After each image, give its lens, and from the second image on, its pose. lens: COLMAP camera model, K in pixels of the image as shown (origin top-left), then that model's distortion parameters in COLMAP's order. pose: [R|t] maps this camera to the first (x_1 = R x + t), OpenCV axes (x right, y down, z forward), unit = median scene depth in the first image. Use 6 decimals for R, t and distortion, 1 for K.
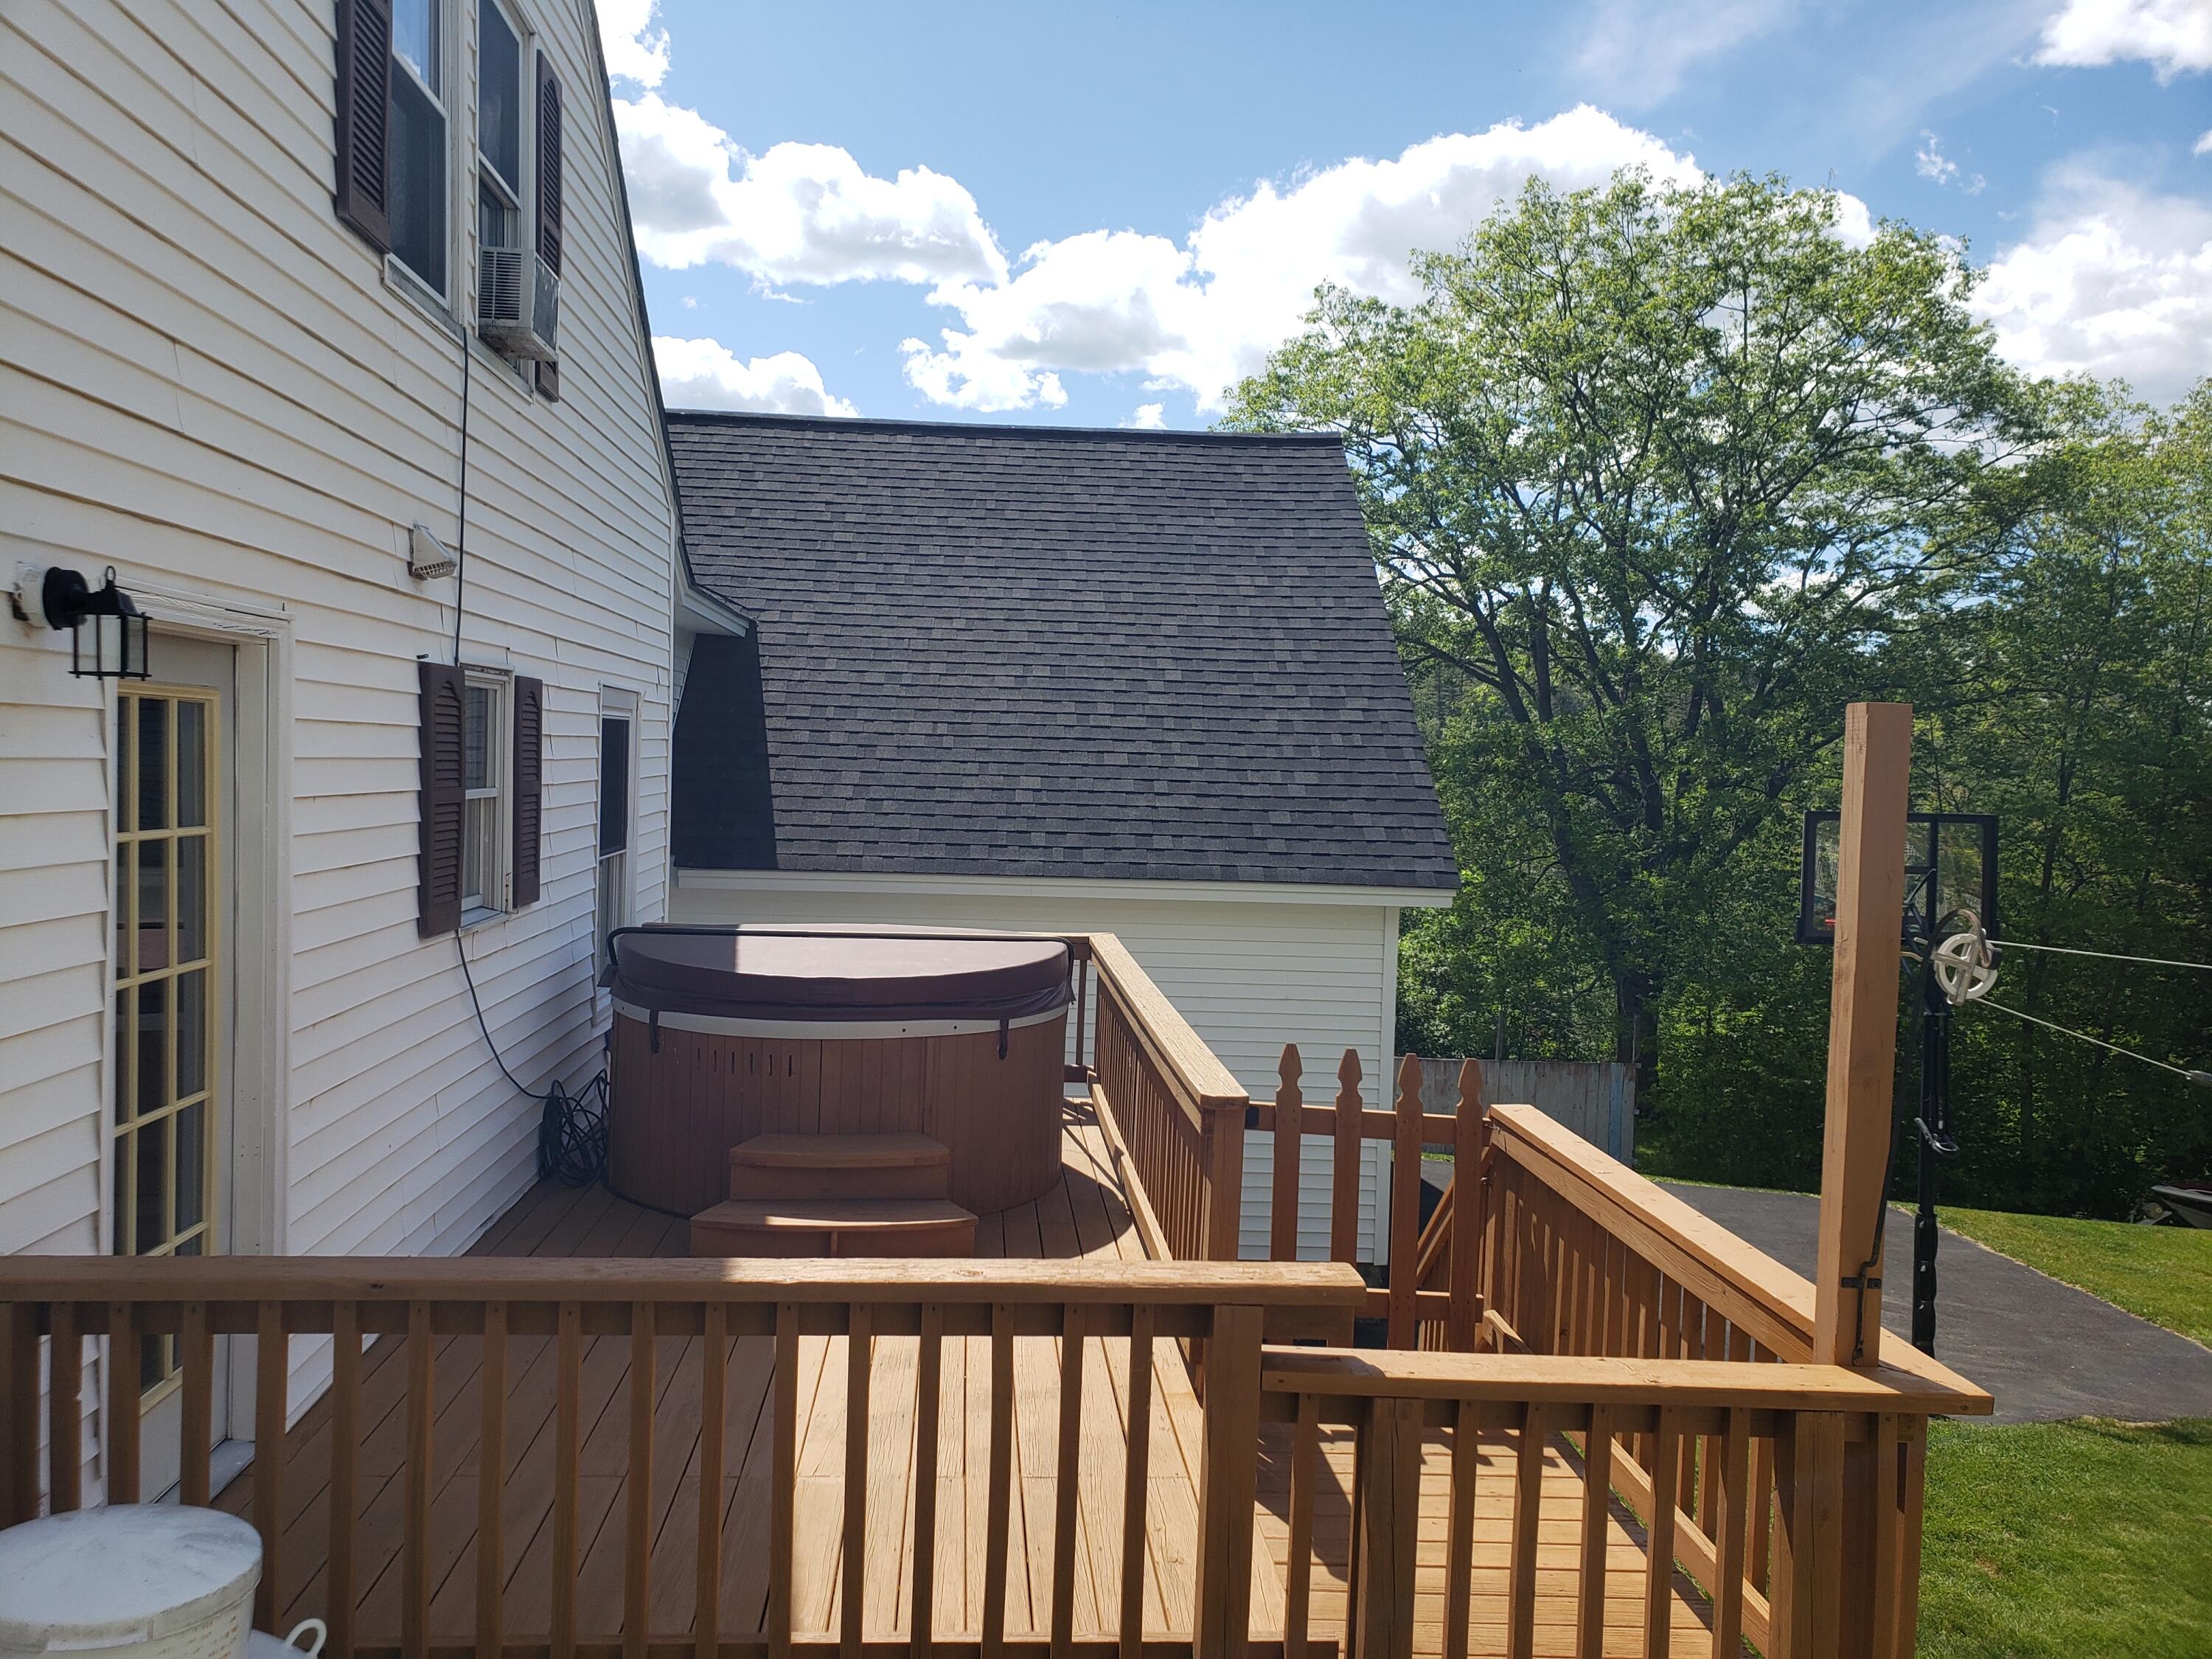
lens RADIAL K [[1742.4, 0, 1091.2], [0, 1742.4, 838.2], [0, 0, 1]] dist [0.055012, -0.040182]
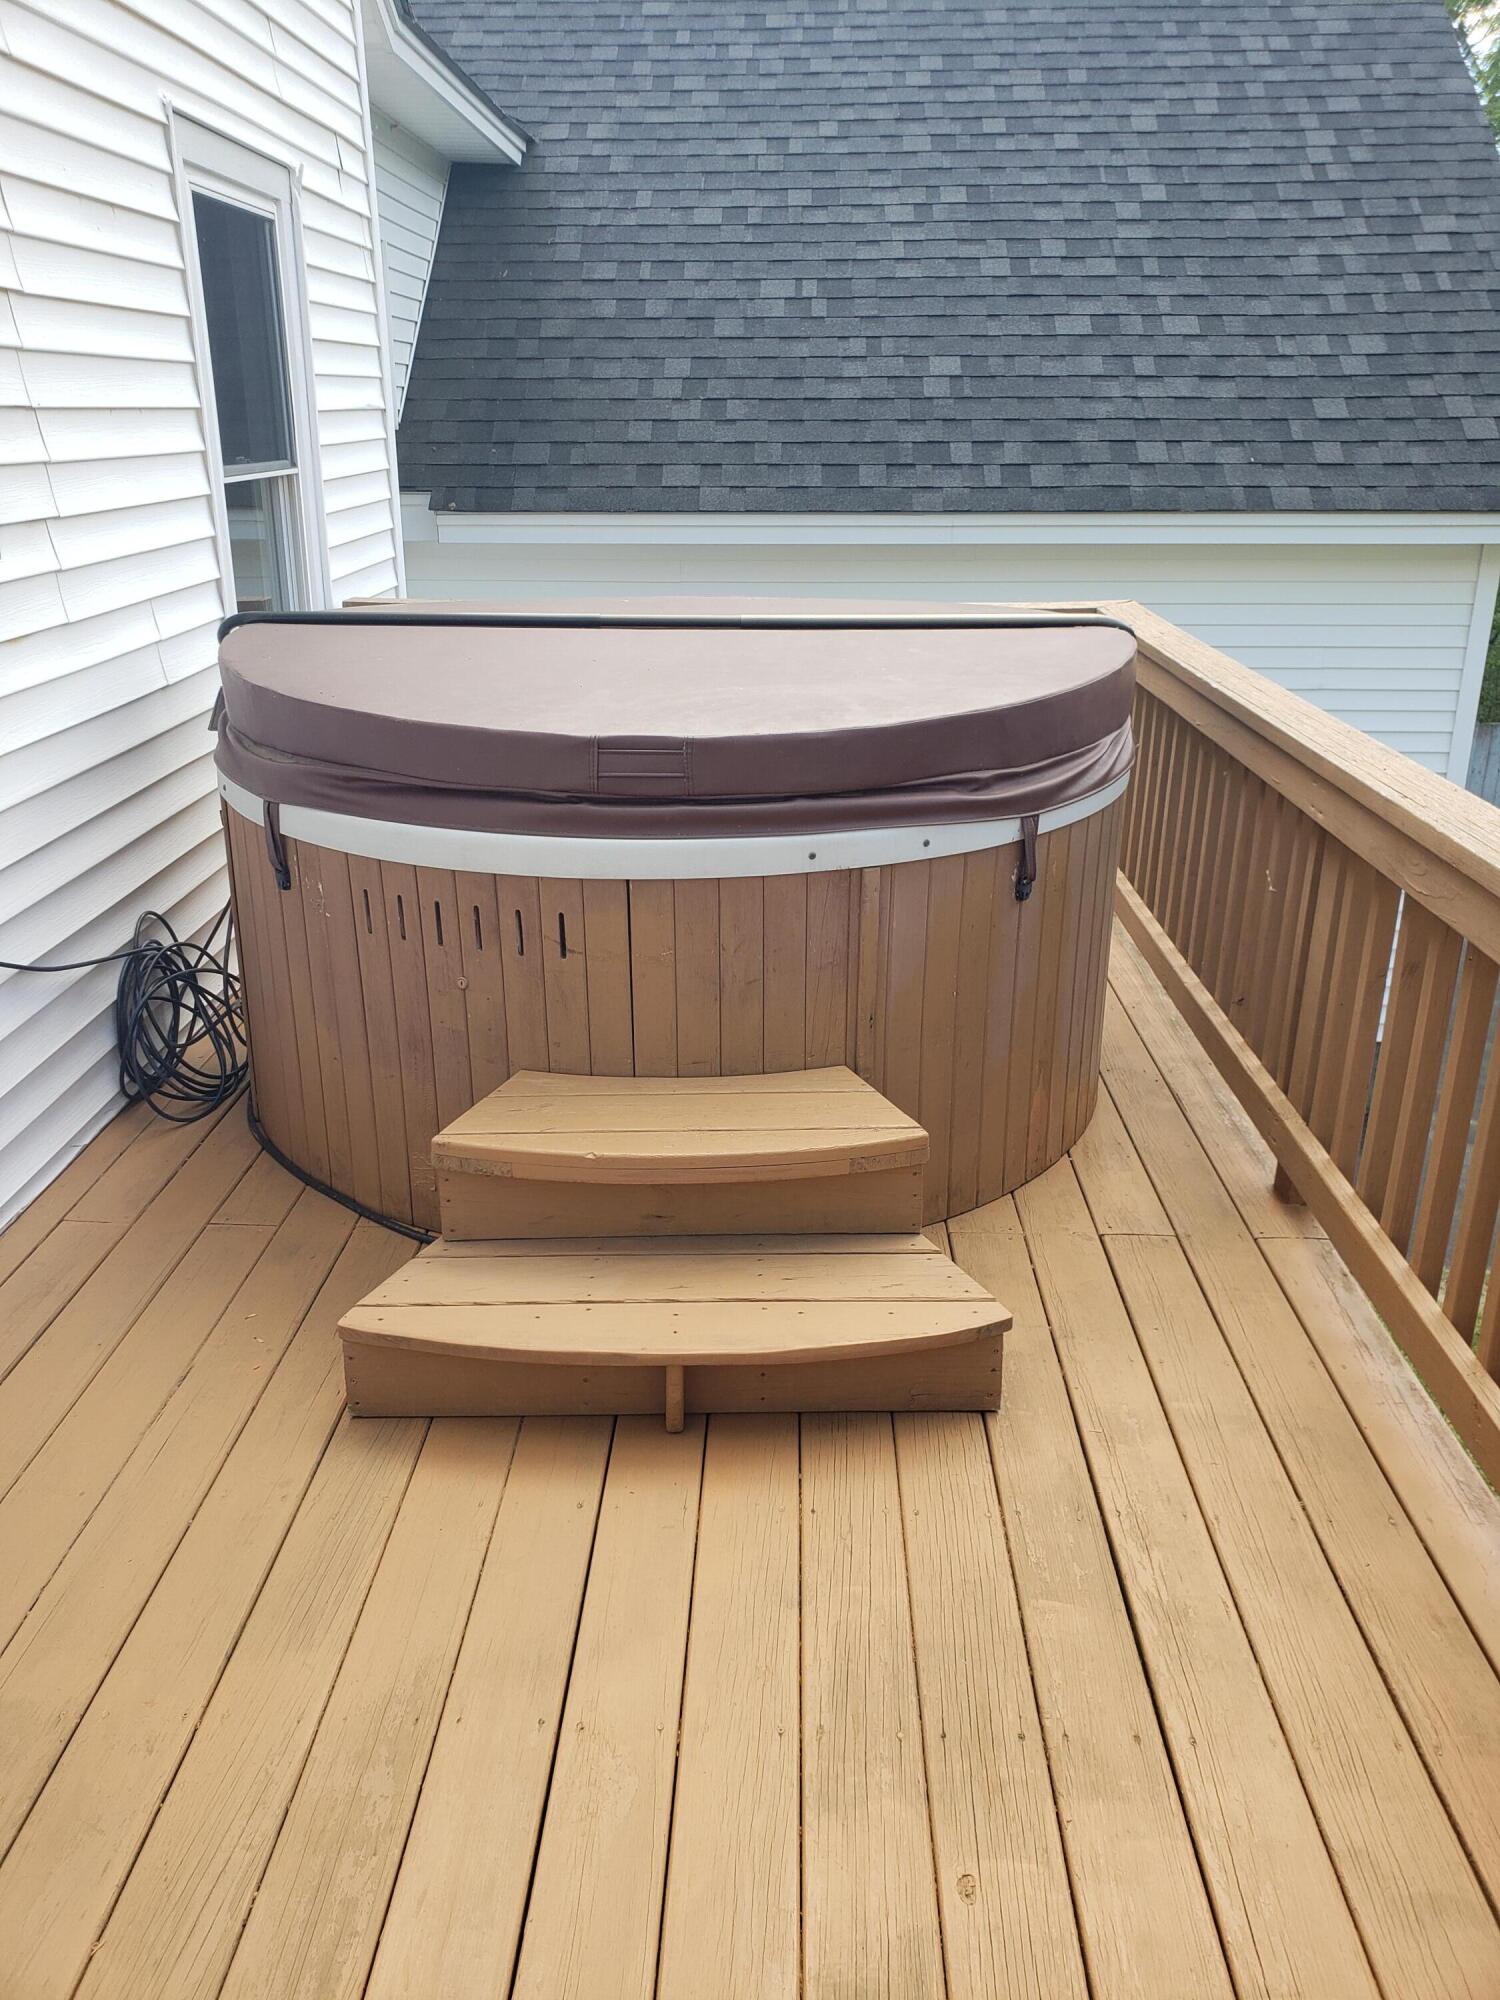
lens RADIAL K [[1575.4, 0, 732.7], [0, 1575.4, 984.3], [0, 0, 1]] dist [0.055012, -0.040182]
pose [[0.994069, 0.008313, -0.108435, -0.045188], [0.023921, 0.955941, 0.292582, 0.013590], [0.106090, -0.293441, 0.950072, 0.326508]]
